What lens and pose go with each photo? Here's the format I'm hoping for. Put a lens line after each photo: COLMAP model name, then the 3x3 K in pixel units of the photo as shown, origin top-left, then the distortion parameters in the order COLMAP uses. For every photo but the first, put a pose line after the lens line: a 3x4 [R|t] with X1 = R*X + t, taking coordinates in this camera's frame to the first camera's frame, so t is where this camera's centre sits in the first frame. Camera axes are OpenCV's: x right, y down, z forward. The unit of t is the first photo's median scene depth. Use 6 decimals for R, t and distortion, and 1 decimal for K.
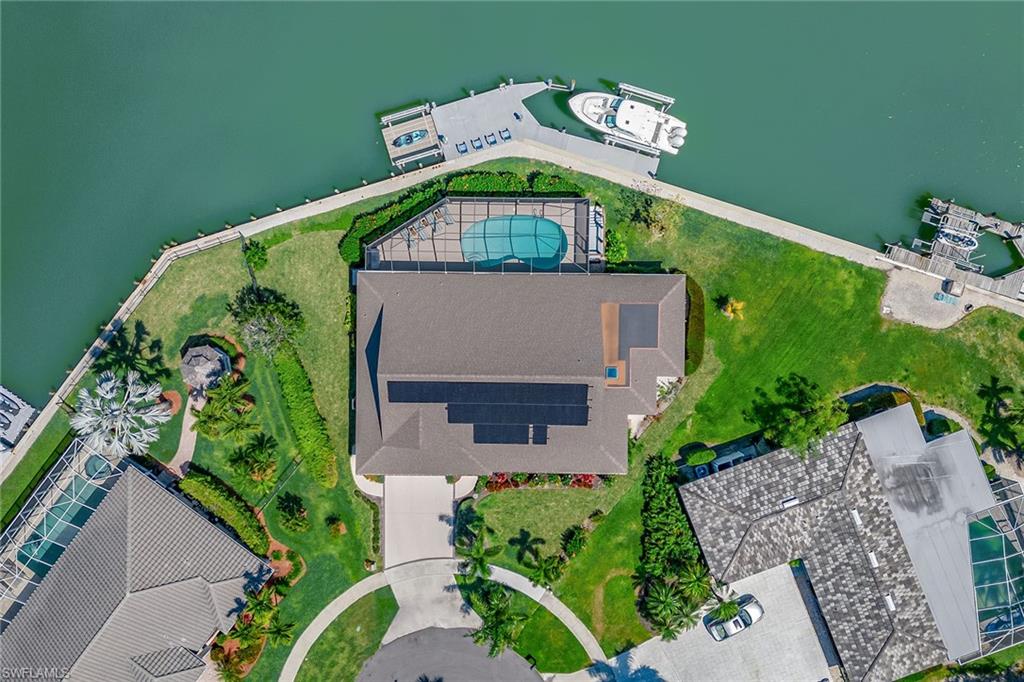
lens RADIAL K [[845.2, 0, 512.0], [0, 845.2, 341.0], [0, 0, 1]] dist [0.074302, -0.072206]
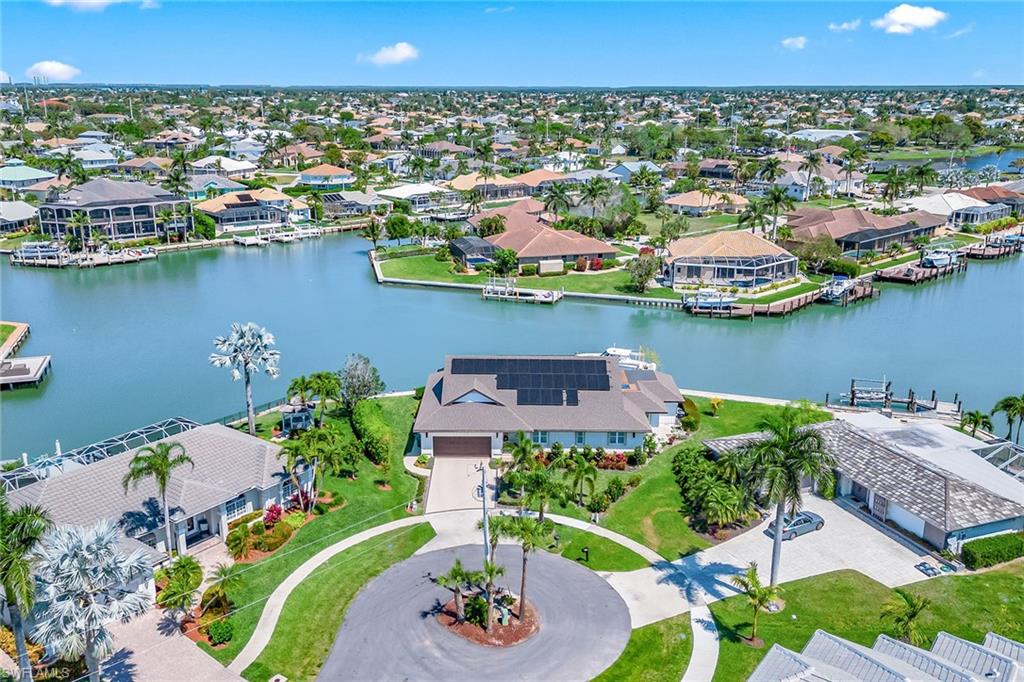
lens RADIAL K [[845.2, 0, 512.0], [0, 845.2, 341.0], [0, 0, 1]] dist [0.074302, -0.072206]
pose [[0.999958, 0.002604, 0.008768, -0.061887], [0.007695, 0.278683, -0.960352, 1.214971], [-0.004944, 0.960380, 0.278651, 0.565281]]
